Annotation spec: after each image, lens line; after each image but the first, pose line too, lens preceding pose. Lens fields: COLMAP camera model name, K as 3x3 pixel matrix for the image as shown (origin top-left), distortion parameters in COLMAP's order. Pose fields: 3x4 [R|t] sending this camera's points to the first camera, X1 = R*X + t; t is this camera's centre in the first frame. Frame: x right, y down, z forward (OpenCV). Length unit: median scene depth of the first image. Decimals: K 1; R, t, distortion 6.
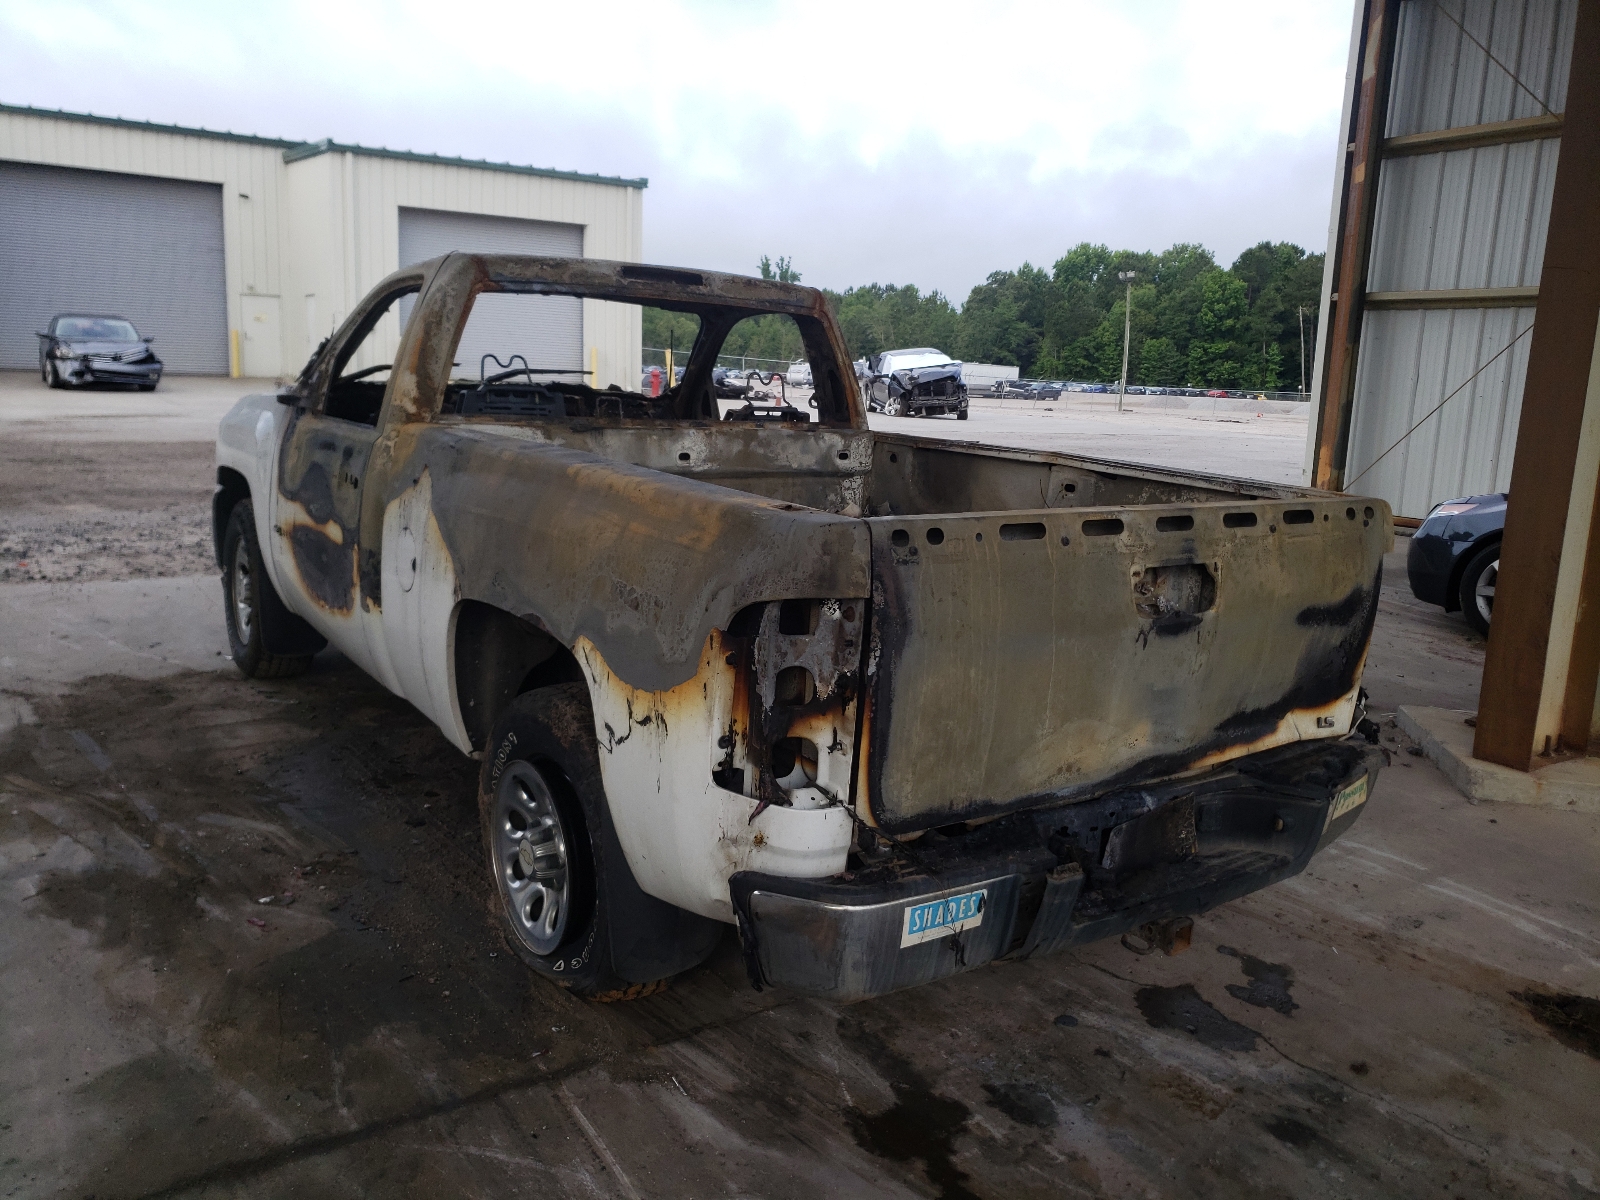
lens RADIAL K [[1233.2, 0, 800.0], [0, 1233.2, 600.0], [0, 0, 1]] dist [0.110135, -0.113634]
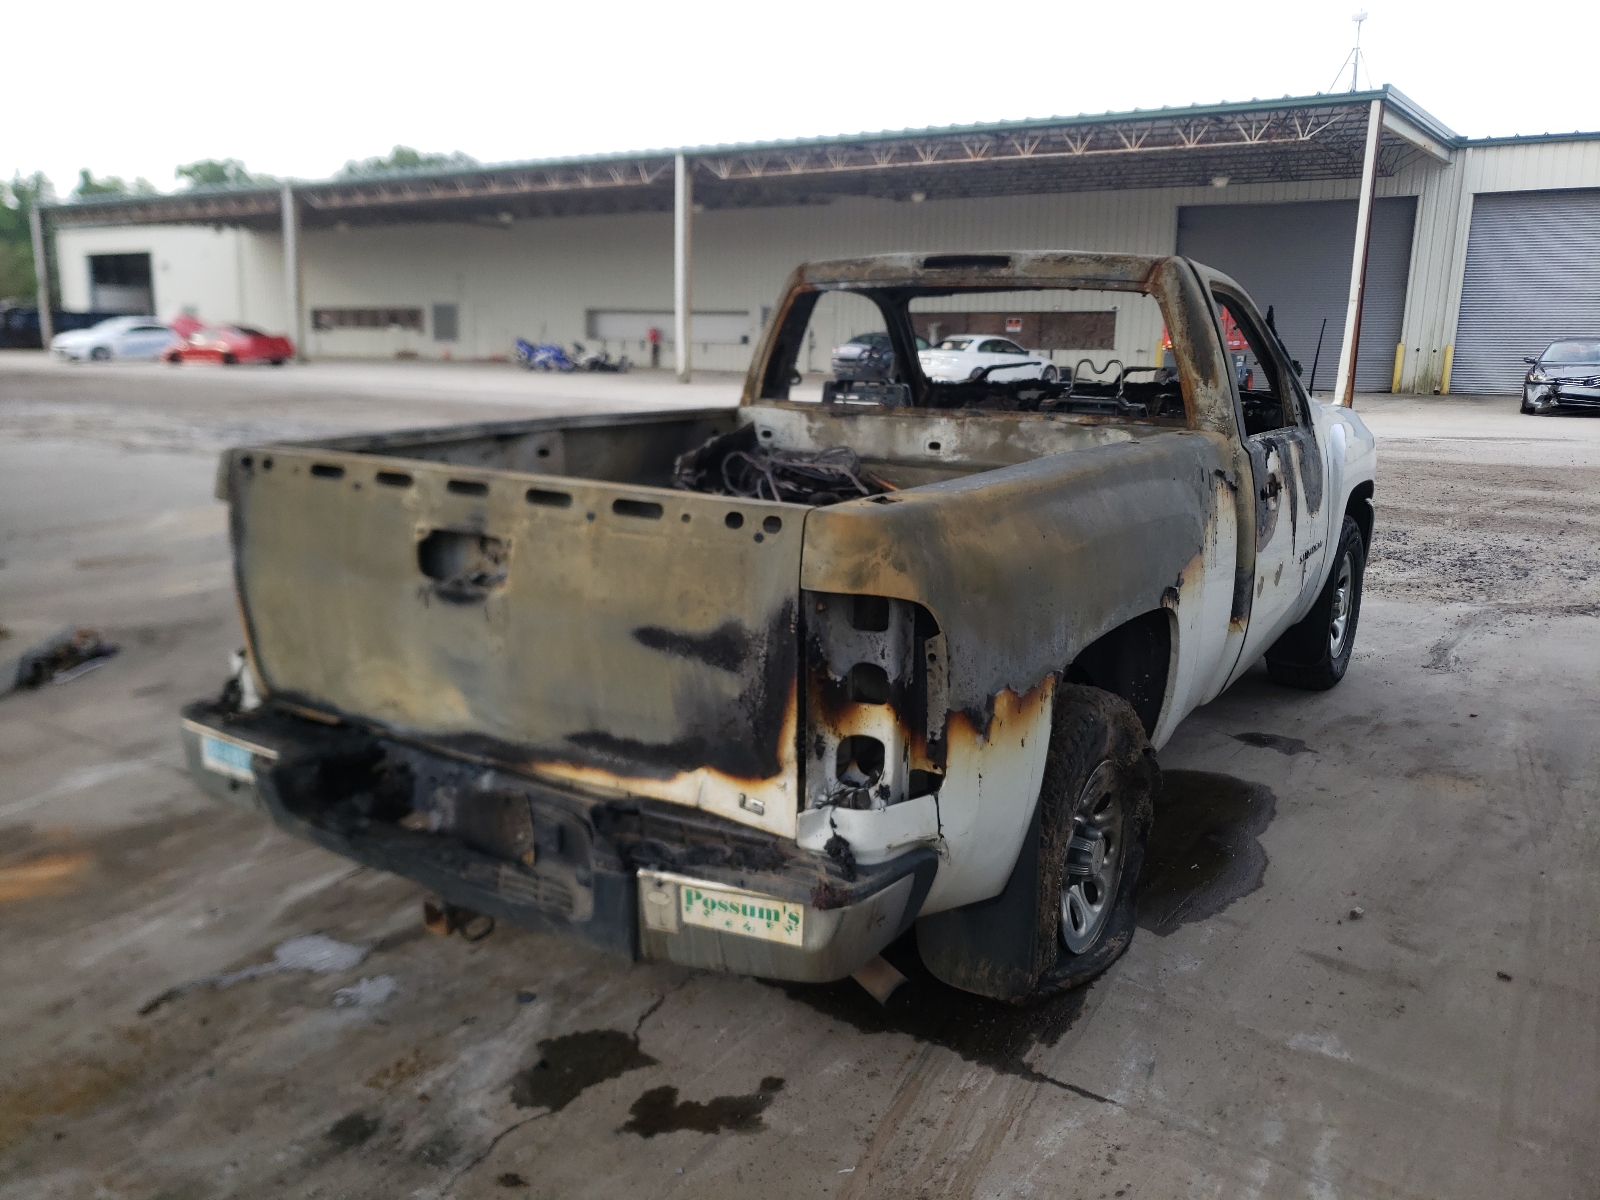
lens RADIAL K [[1251.3, 0, 800.0], [0, 1251.3, 600.0], [0, 0, 1]] dist [0.048790, -0.005811]
pose [[0.372001, 0.151091, -0.915853, 1.026096], [-0.175098, 0.980372, 0.090614, -0.086985], [0.911568, 0.126655, 0.391155, 0.685474]]
